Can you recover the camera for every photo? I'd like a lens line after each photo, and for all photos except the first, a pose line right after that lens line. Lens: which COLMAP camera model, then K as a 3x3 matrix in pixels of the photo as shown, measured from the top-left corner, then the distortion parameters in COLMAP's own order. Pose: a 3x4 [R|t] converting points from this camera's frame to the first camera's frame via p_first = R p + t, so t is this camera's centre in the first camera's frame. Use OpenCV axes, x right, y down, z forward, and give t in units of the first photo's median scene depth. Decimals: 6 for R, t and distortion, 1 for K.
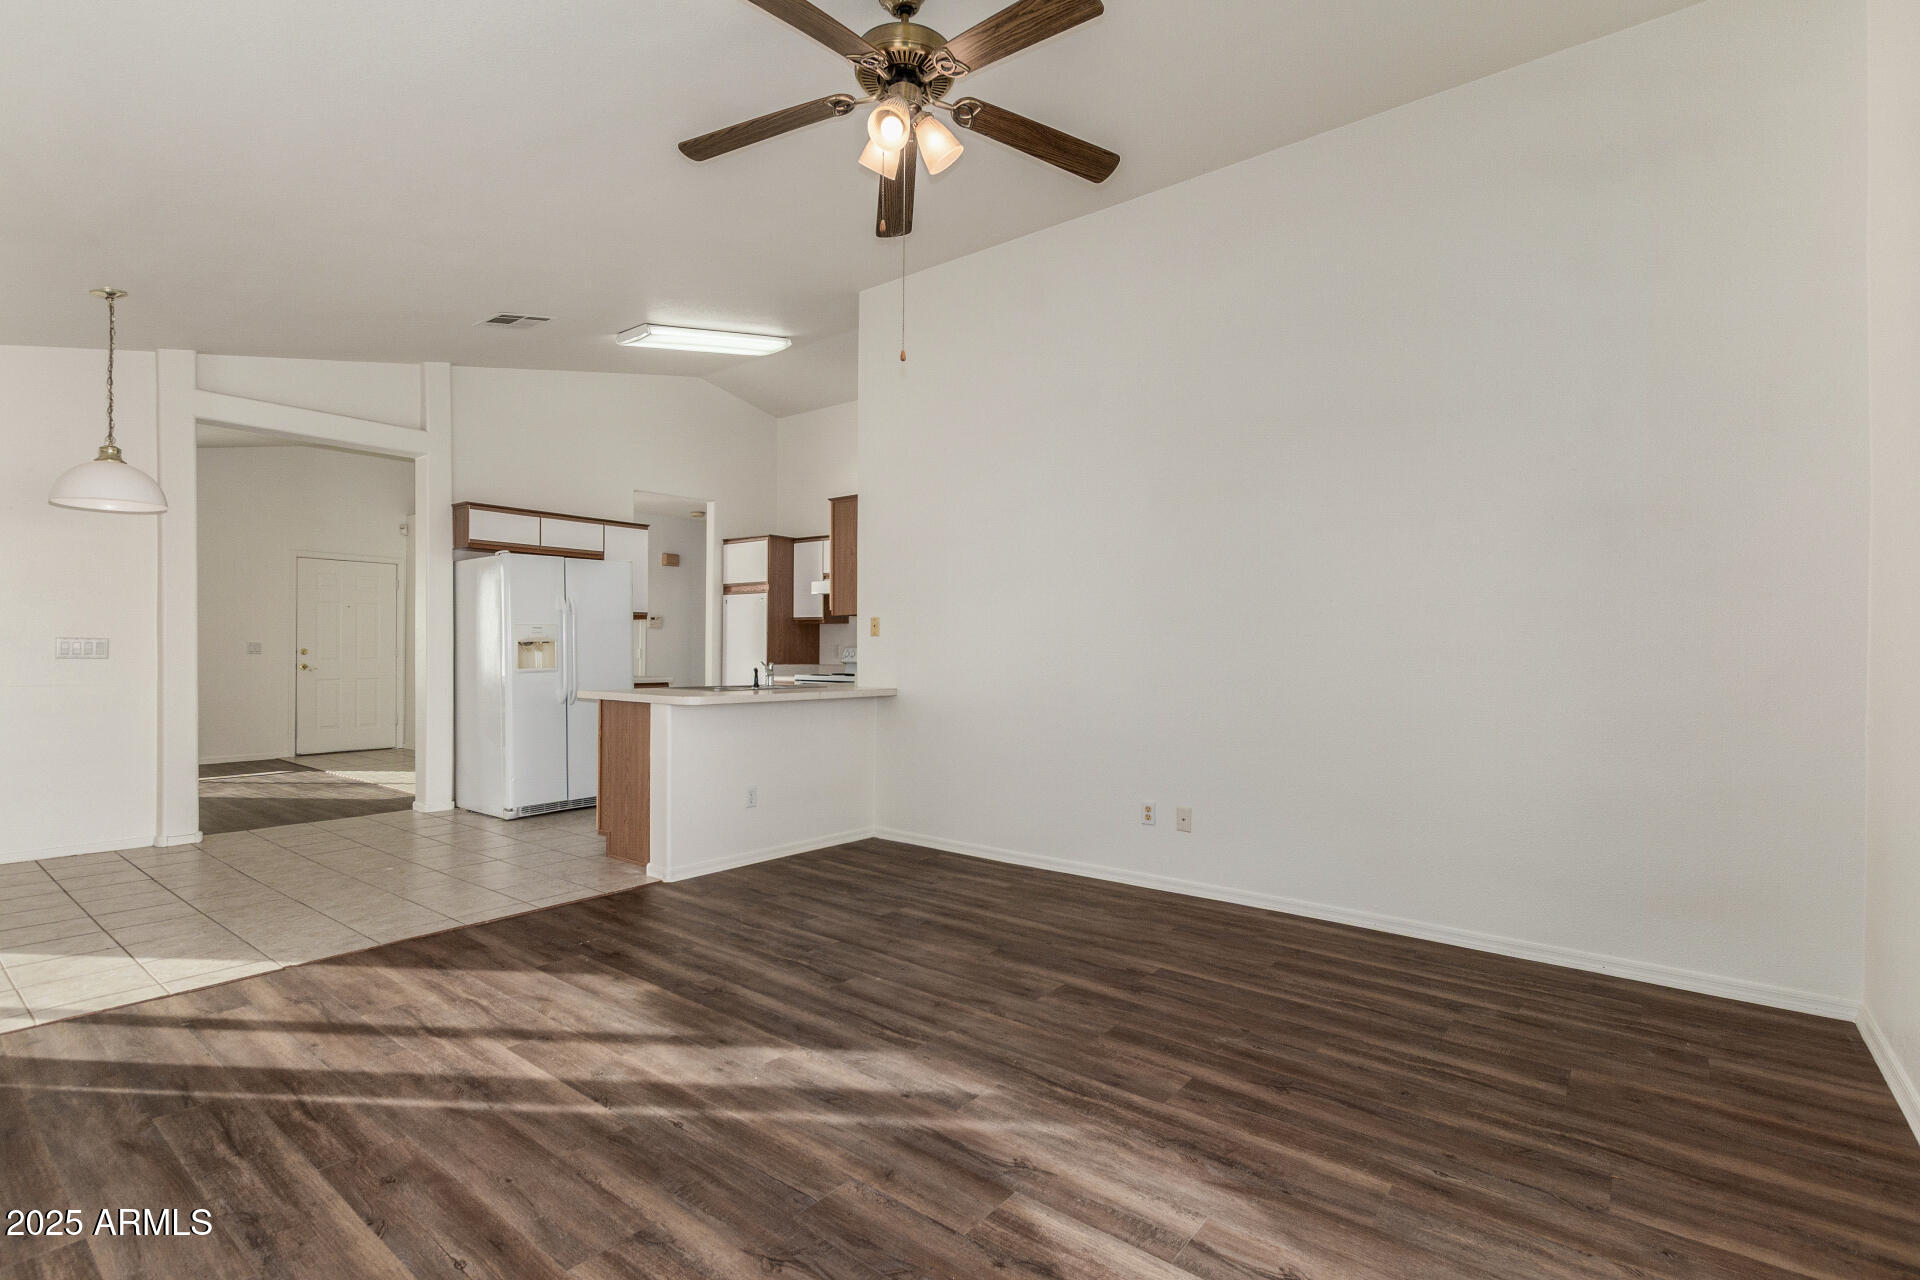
lens RADIAL K [[886.5, 0, 960.3], [0, 886.5, 648.2], [0, 0, 1]] dist [0.001687, -0.000463]
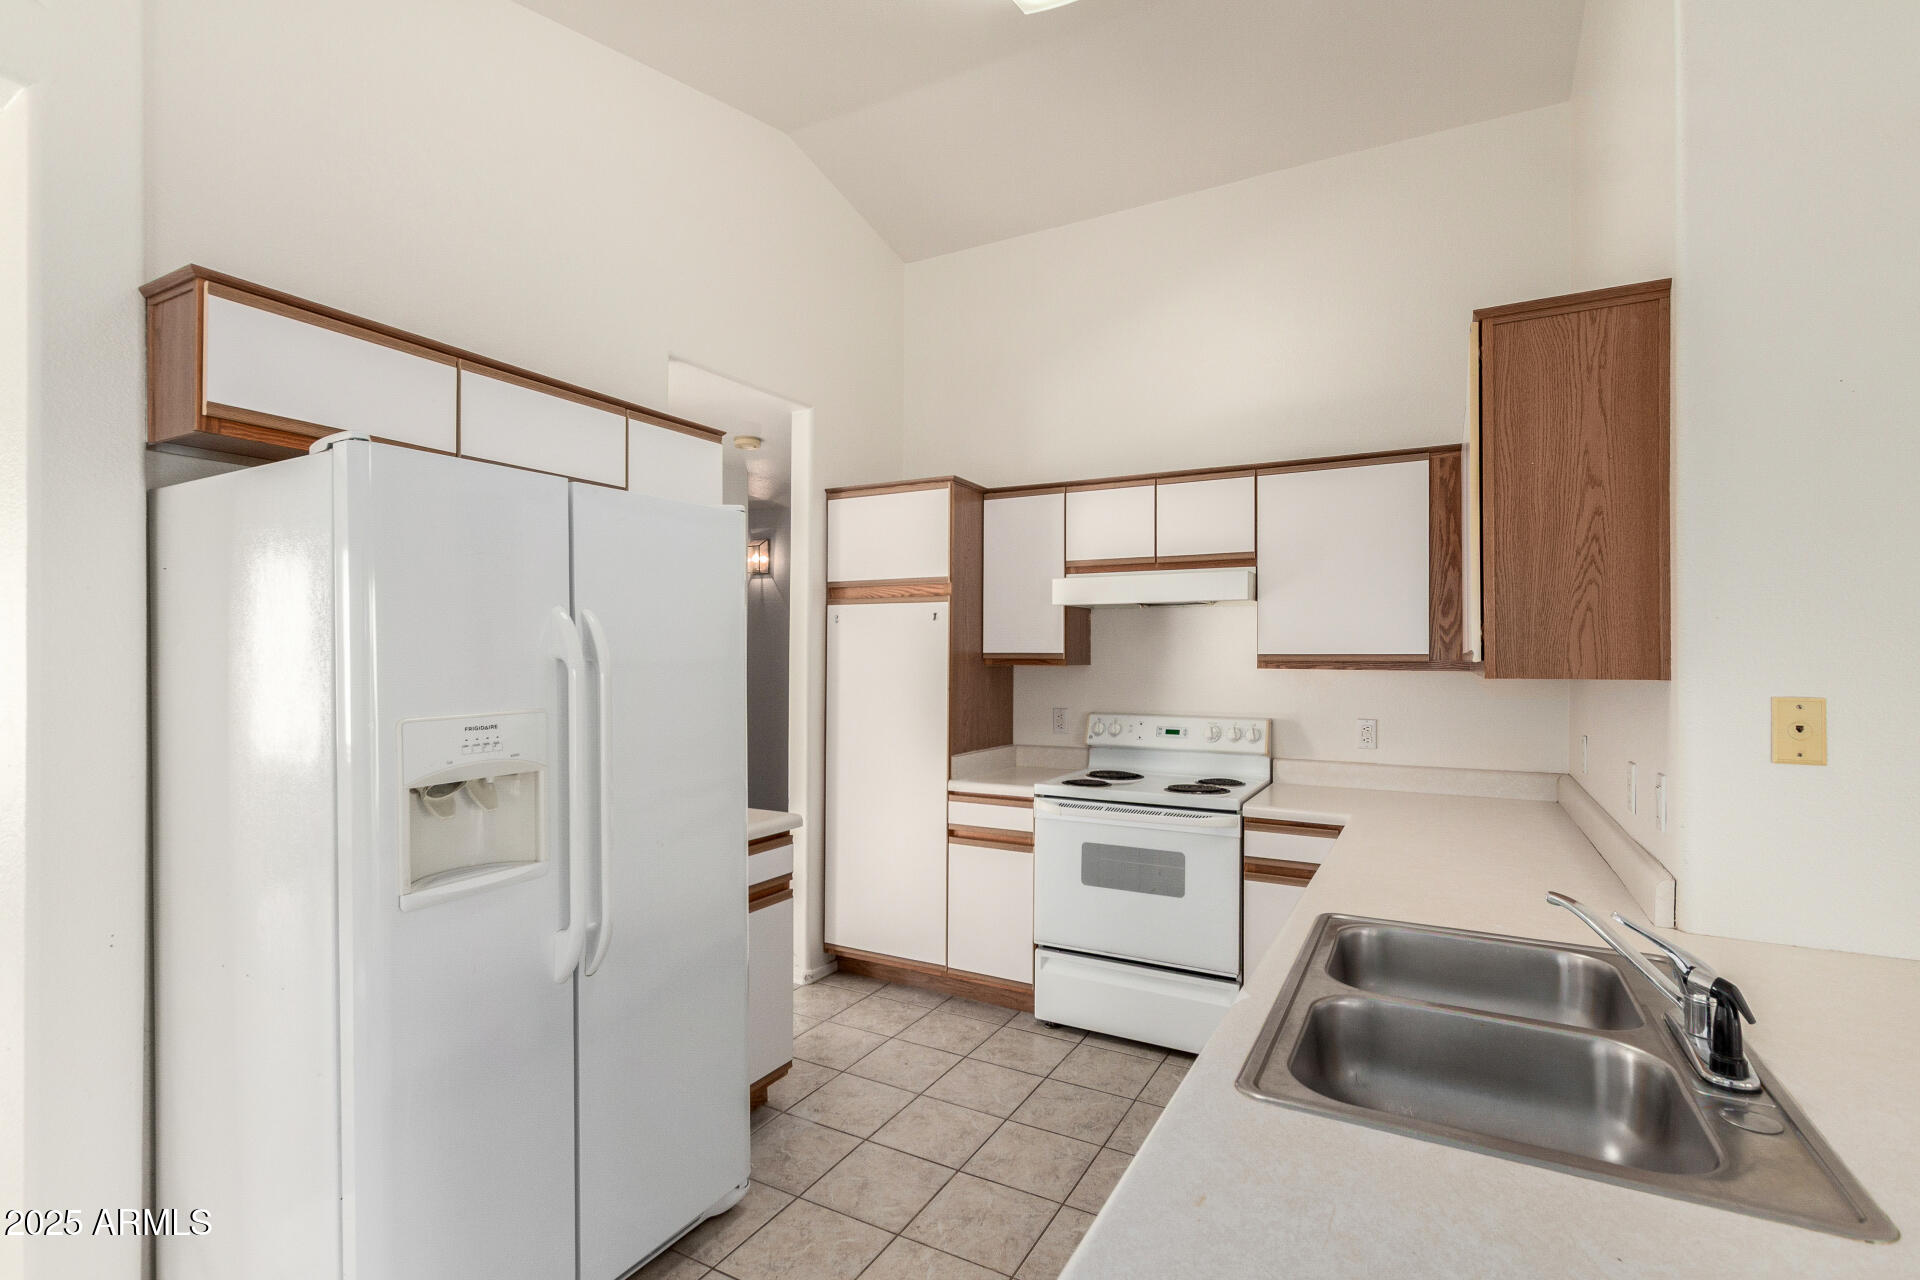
lens RADIAL K [[886.5, 0, 960.3], [0, 886.5, 648.2], [0, 0, 1]] dist [0.001687, -0.000463]
pose [[0.986548, 0.001566, 0.163462, -0.581644], [-0.000117, 0.999961, -0.008874, -0.068818], [-0.163469, 0.008736, 0.986510, 1.094840]]
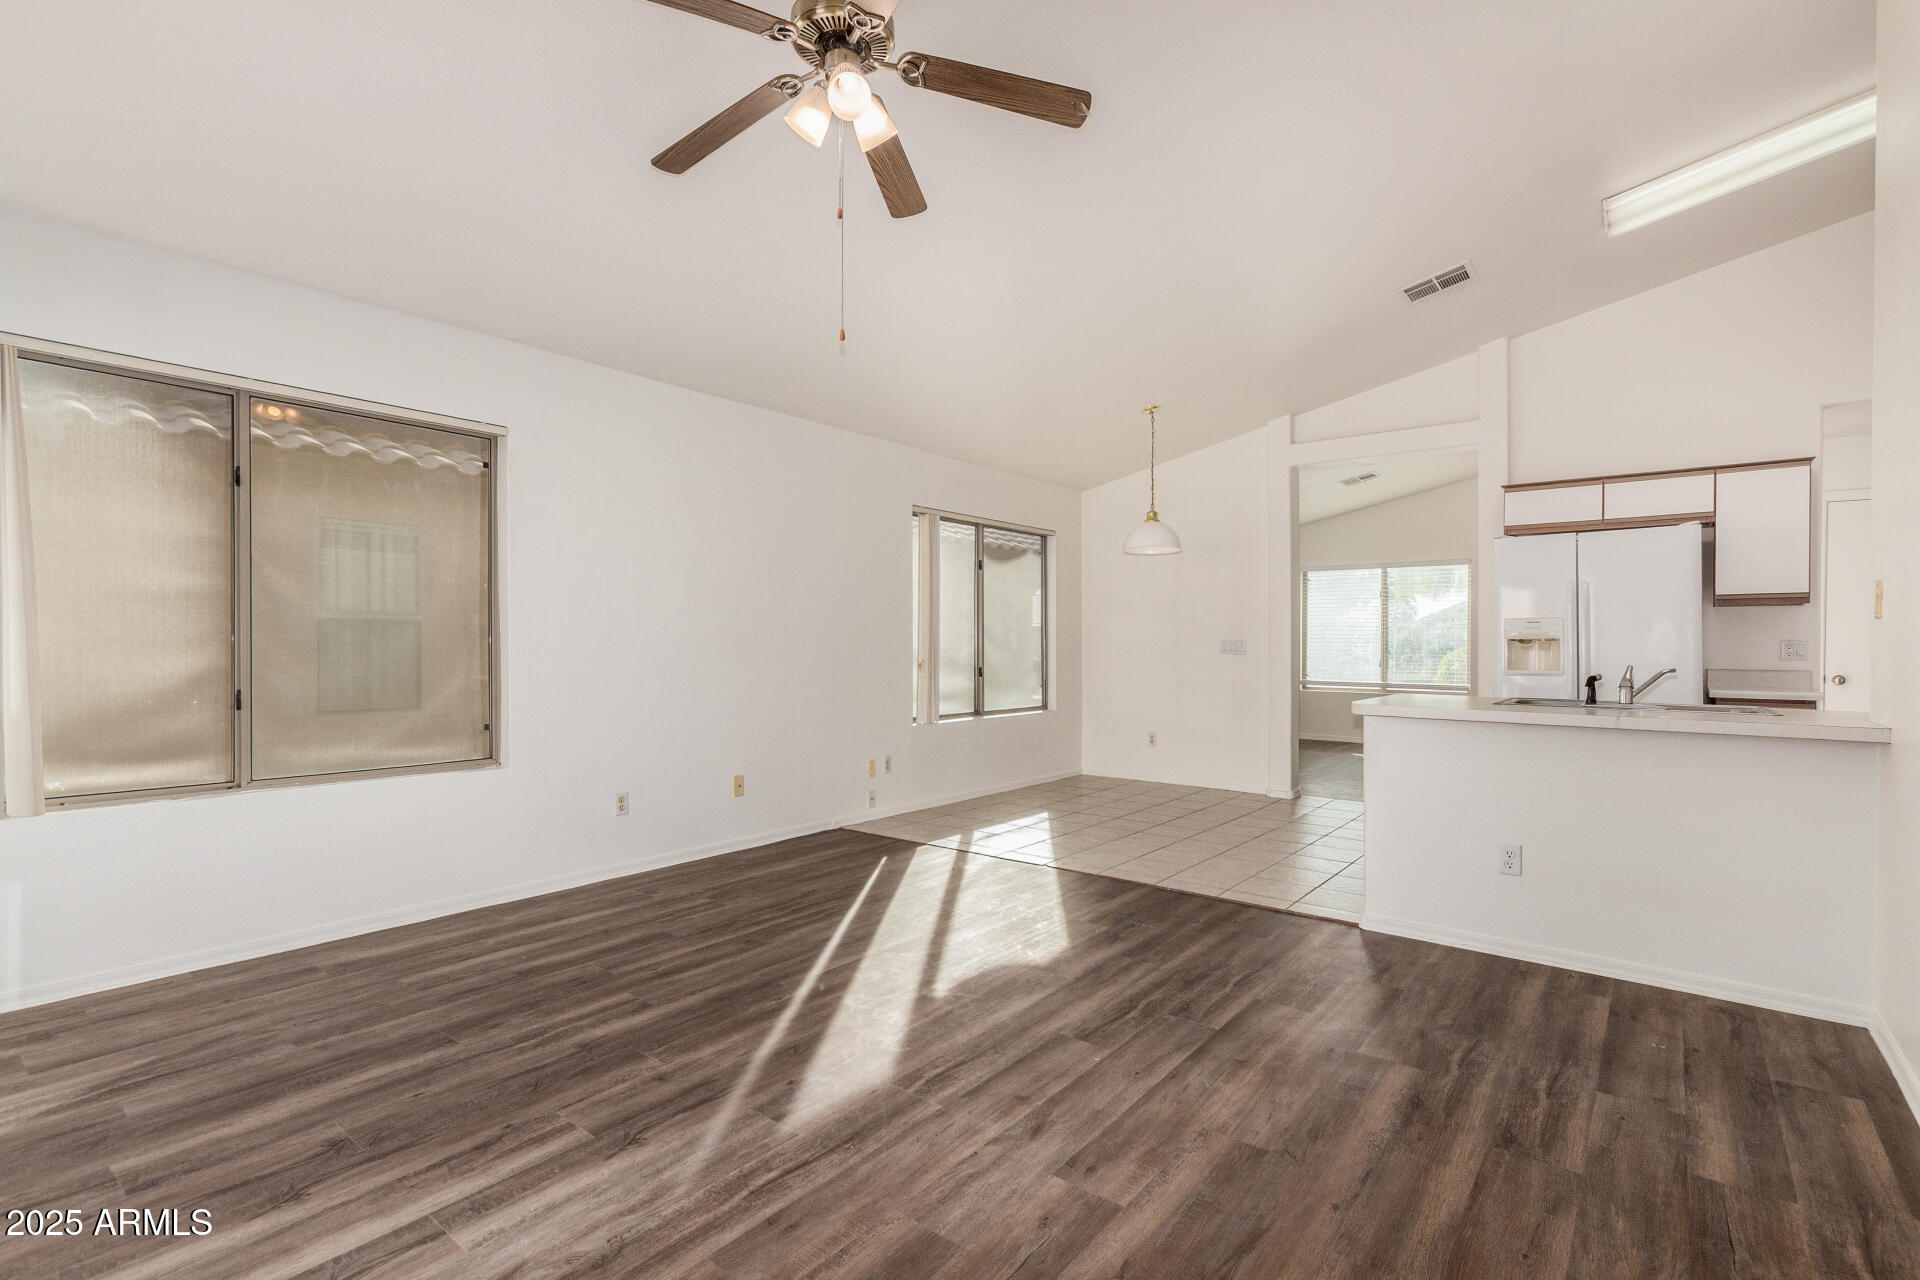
lens RADIAL K [[886.5, 0, 960.3], [0, 886.5, 648.2], [0, 0, 1]] dist [0.001687, -0.000463]
pose [[-0.002343, -0.001791, -0.999996, 0.567376], [-0.003852, 0.999991, -0.001782, 0.007464], [0.999990, 0.003848, -0.002349, 0.715438]]
